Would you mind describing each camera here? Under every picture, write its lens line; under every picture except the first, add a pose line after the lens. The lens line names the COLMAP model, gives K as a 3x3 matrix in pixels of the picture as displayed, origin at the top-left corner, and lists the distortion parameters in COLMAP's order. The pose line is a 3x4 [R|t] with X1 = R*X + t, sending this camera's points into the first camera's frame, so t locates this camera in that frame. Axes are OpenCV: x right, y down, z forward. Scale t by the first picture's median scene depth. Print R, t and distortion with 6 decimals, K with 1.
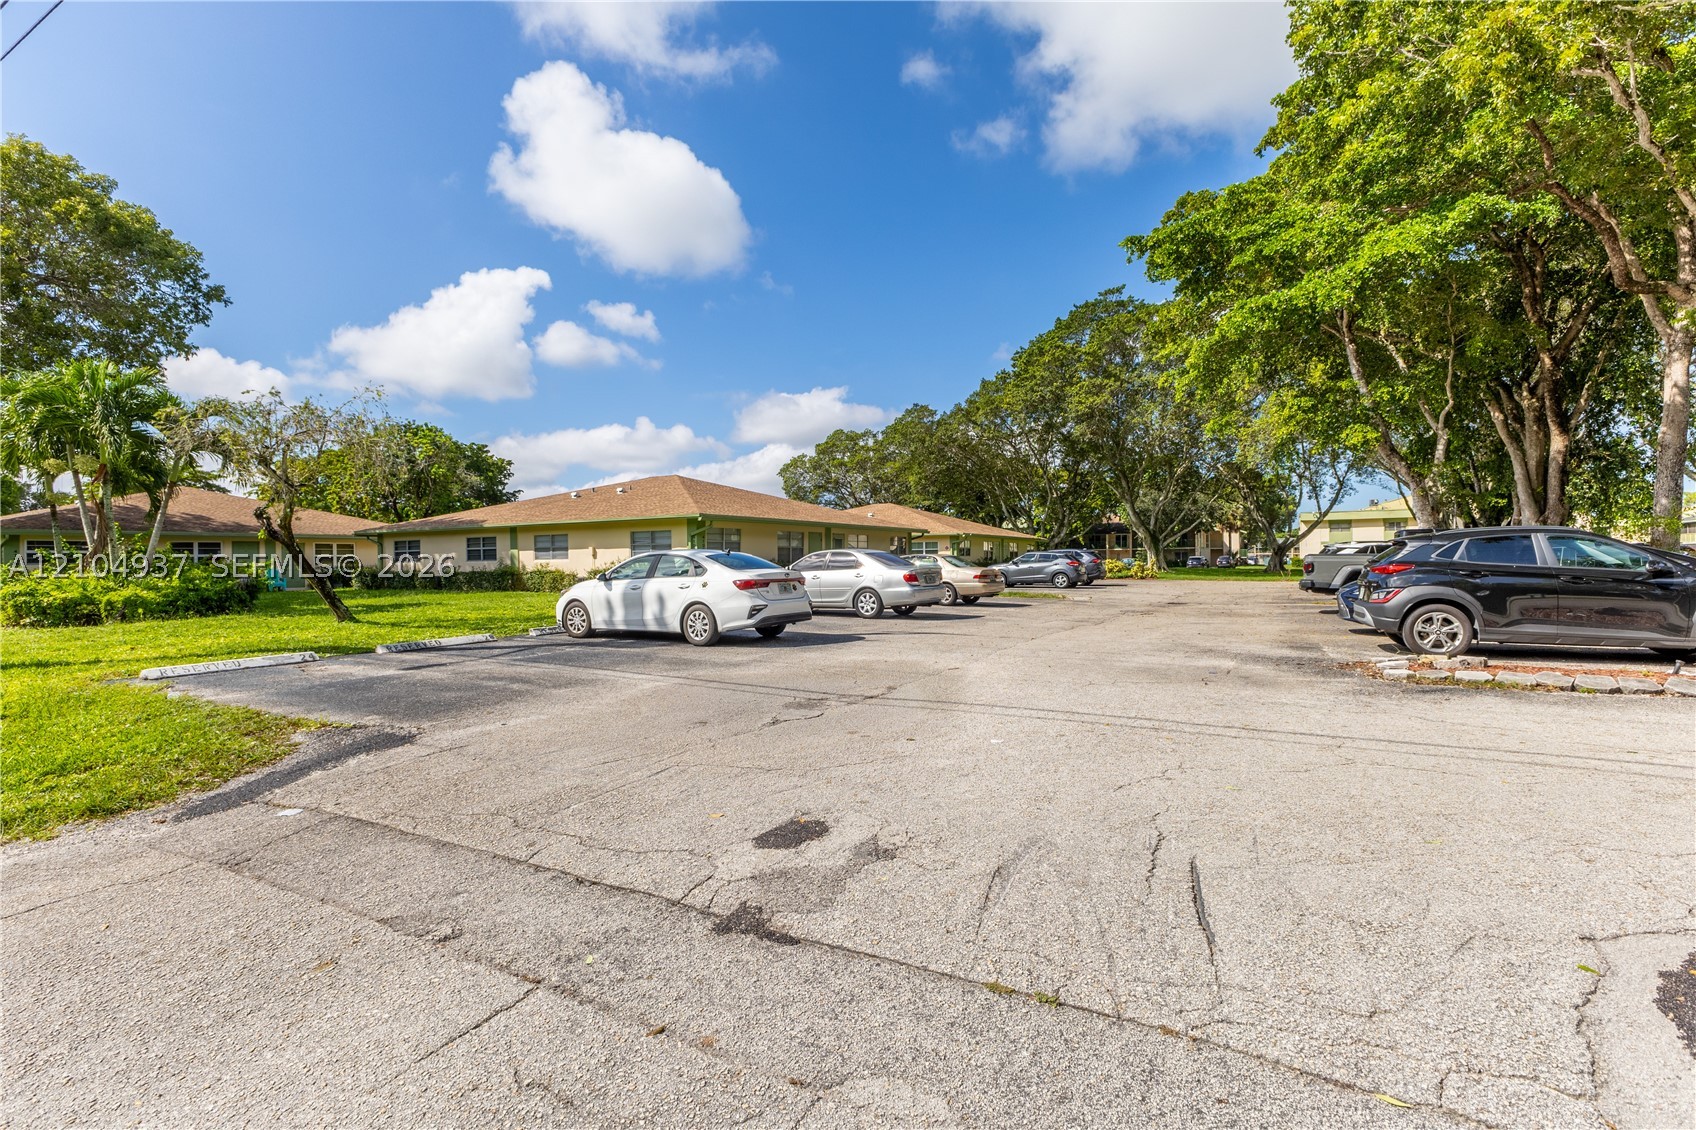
lens RADIAL K [[773.9, 0, 859.9], [0, 773.9, 568.2], [0, 0, 1]] dist [0.017740, -0.000356]
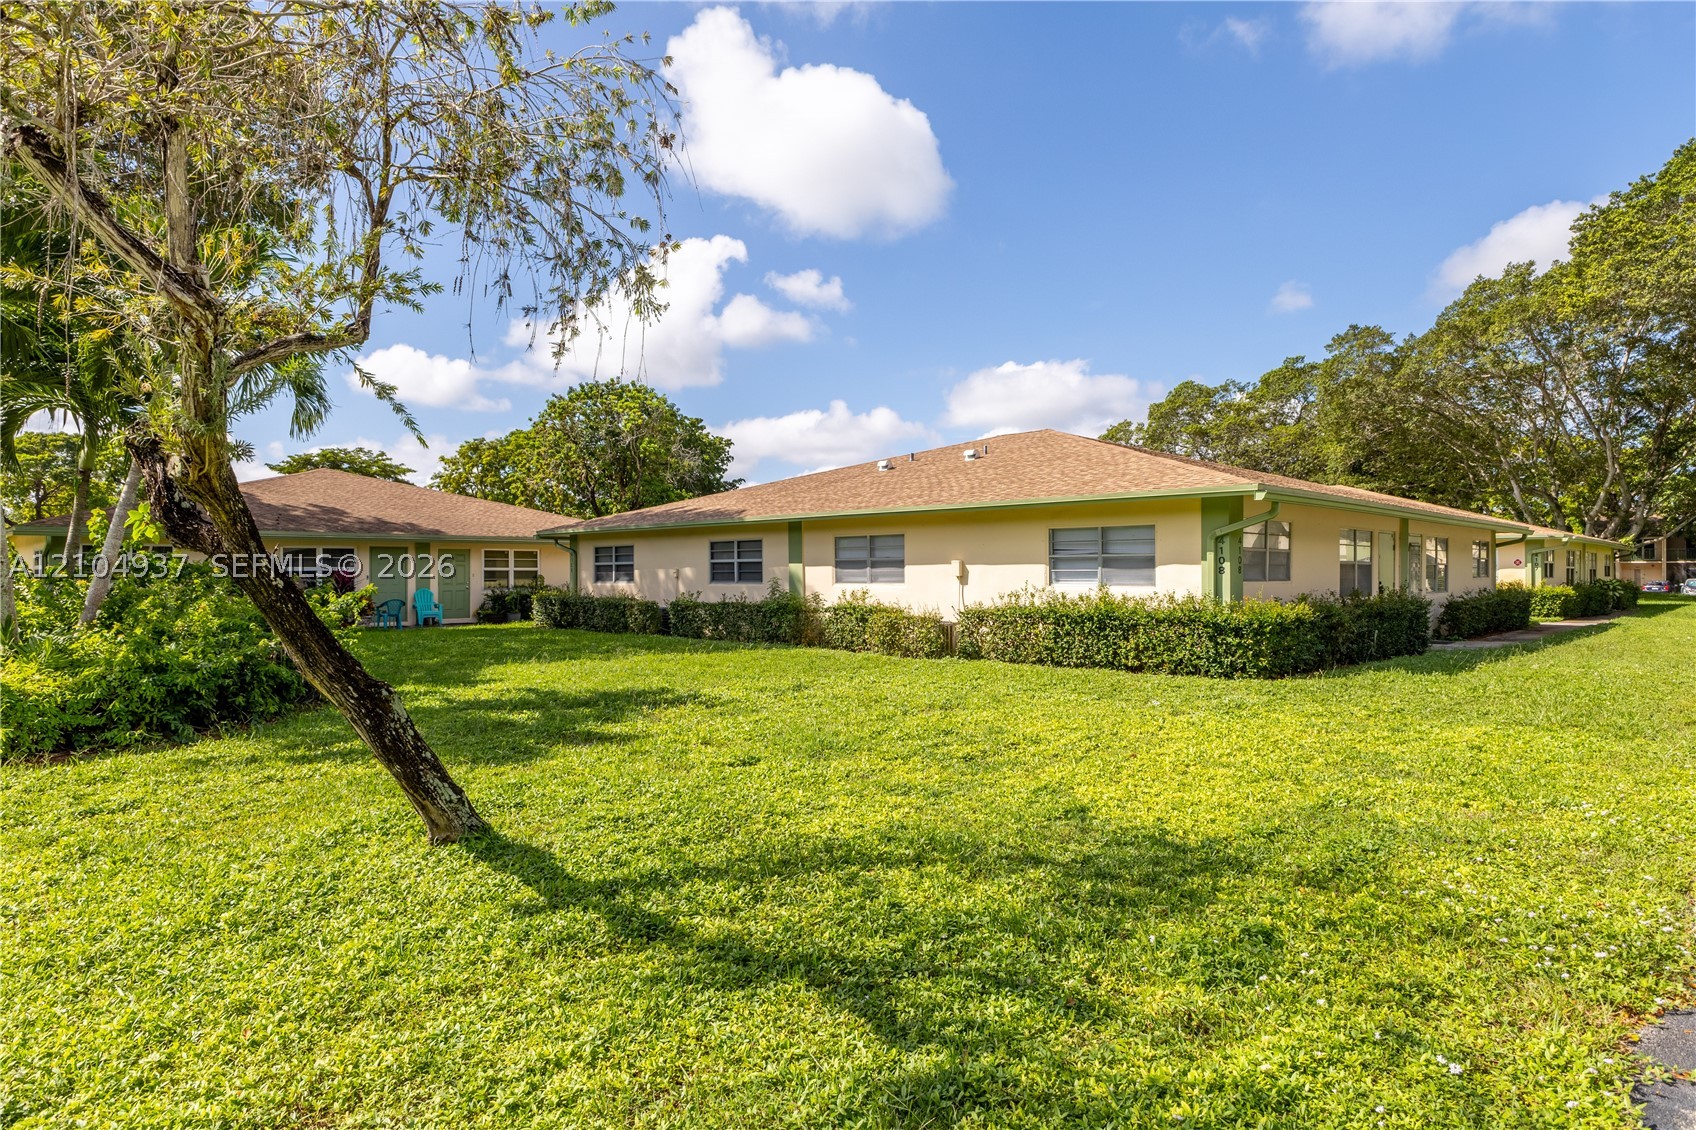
lens RADIAL K [[945.5, 0, 843.1], [0, 945.5, 563.4], [0, 0, 1]] dist [-0.002550, 0.000098]
pose [[0.966713, 0.009353, -0.255691, -0.219811], [-0.014621, 0.999718, -0.018710, -0.011067], [0.255444, 0.021825, 0.966577, 0.333817]]
